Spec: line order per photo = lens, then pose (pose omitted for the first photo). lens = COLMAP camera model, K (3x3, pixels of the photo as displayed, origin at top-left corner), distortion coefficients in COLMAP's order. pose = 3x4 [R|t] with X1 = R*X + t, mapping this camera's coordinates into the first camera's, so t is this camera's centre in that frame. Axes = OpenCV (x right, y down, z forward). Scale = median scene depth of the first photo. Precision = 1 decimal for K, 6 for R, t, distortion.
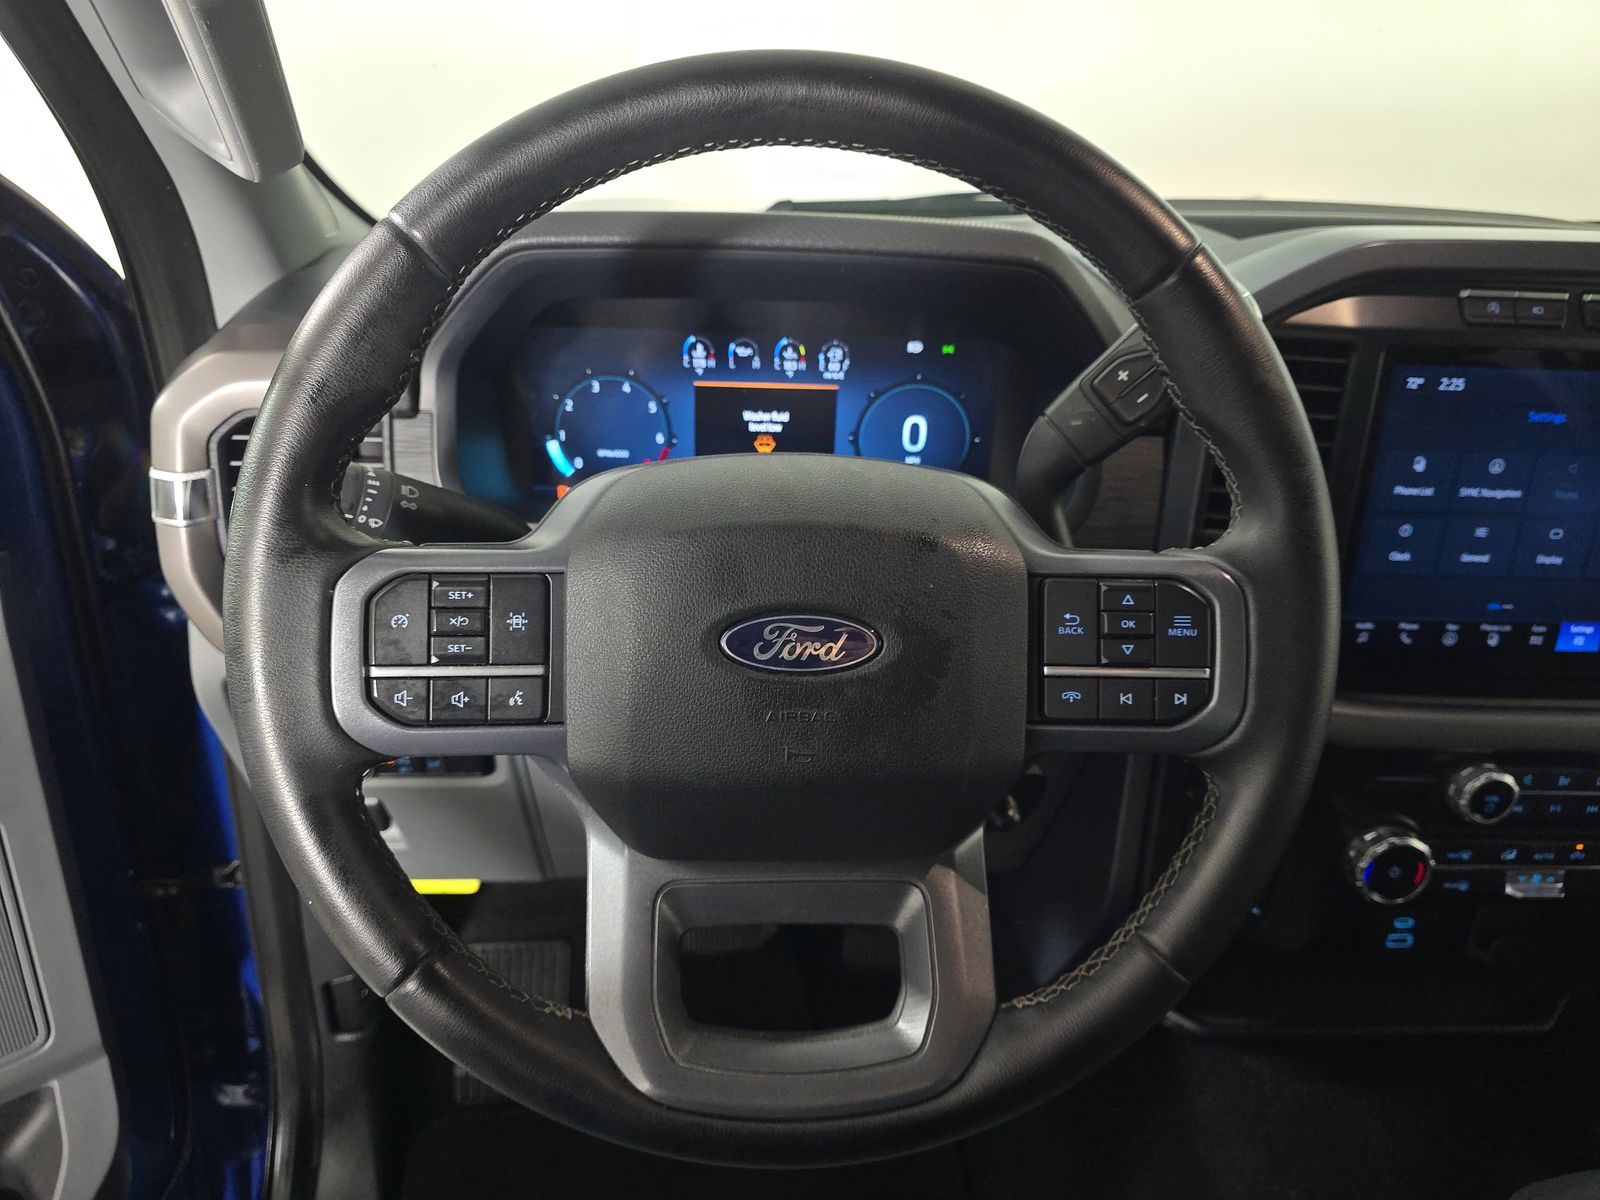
lens RADIAL K [[1142.2, 0, 783.0], [0, 1142.2, 599.5], [0, 0, 1]] dist [0.028292, -0.035027]
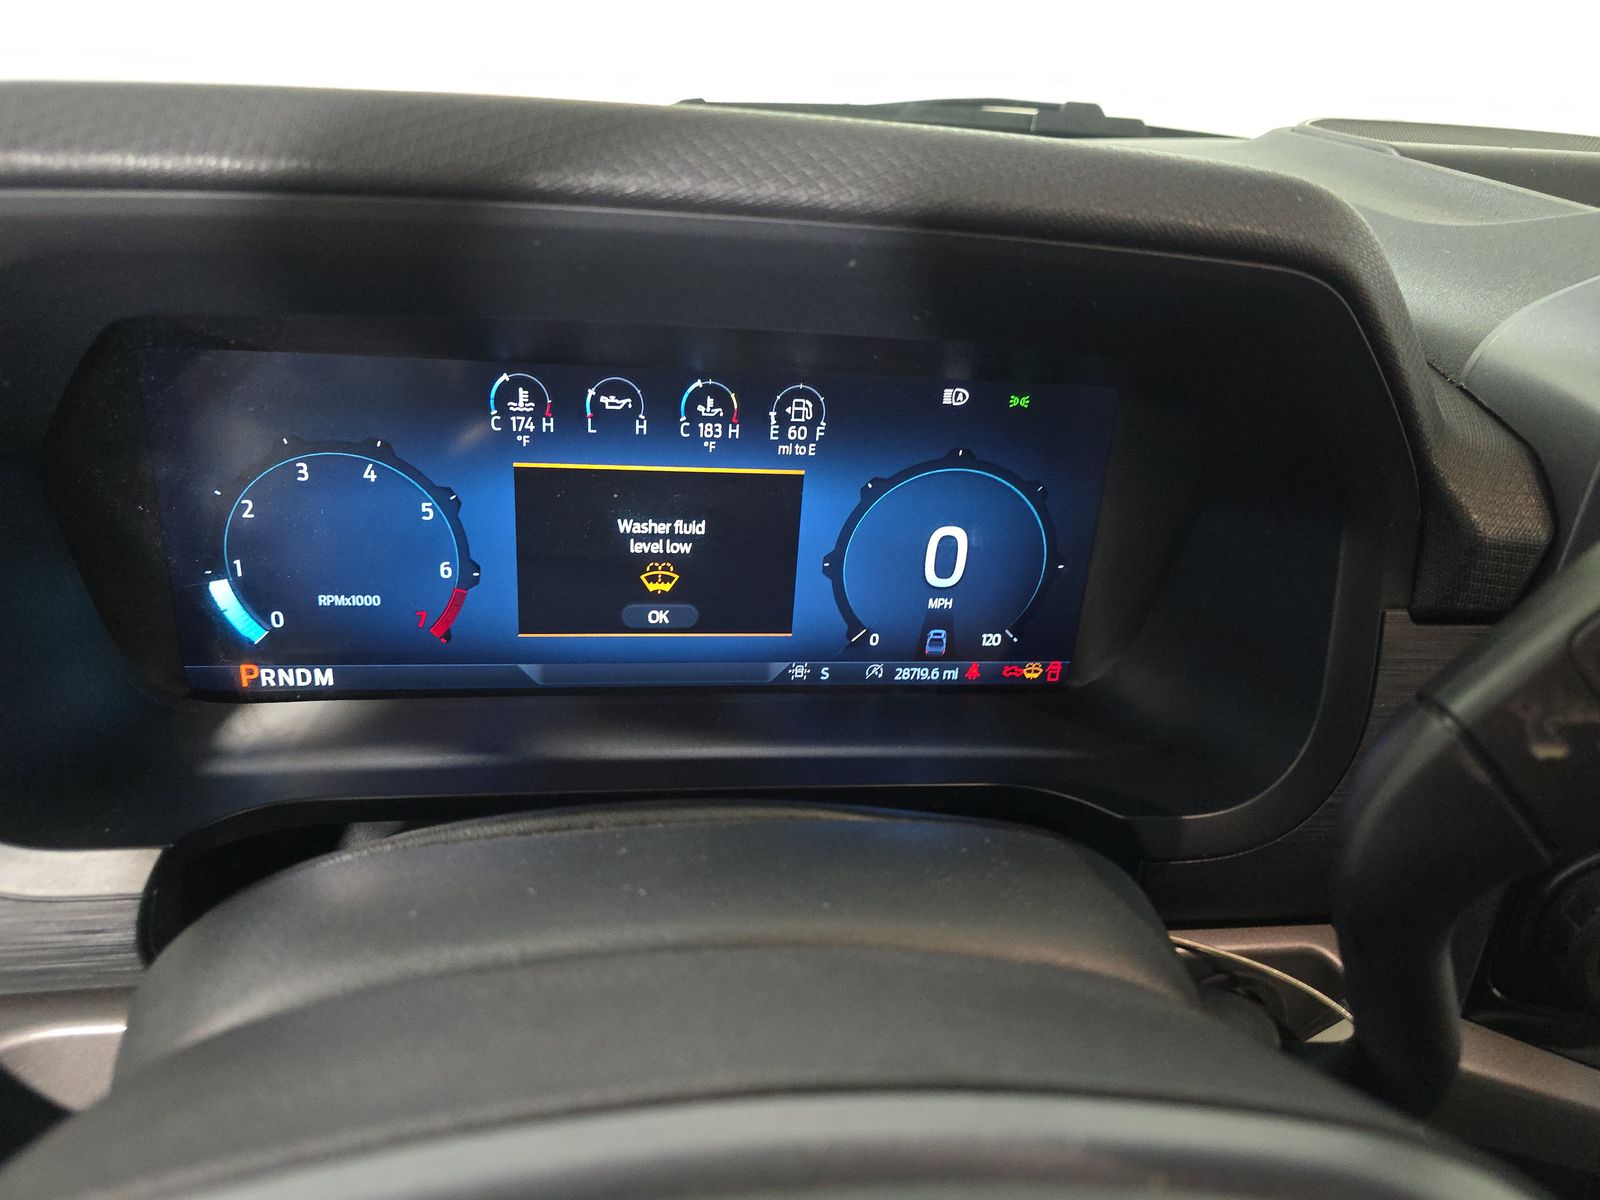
lens RADIAL K [[1142.2, 0, 792.8], [0, 1142.2, 607.9], [0, 0, 1]] dist [0.028292, -0.035027]
pose [[0.995587, -0.003037, 0.093795, -0.005695], [-0.003535, 0.997553, 0.069826, -0.195560], [-0.093778, -0.069849, 0.993140, 0.598815]]
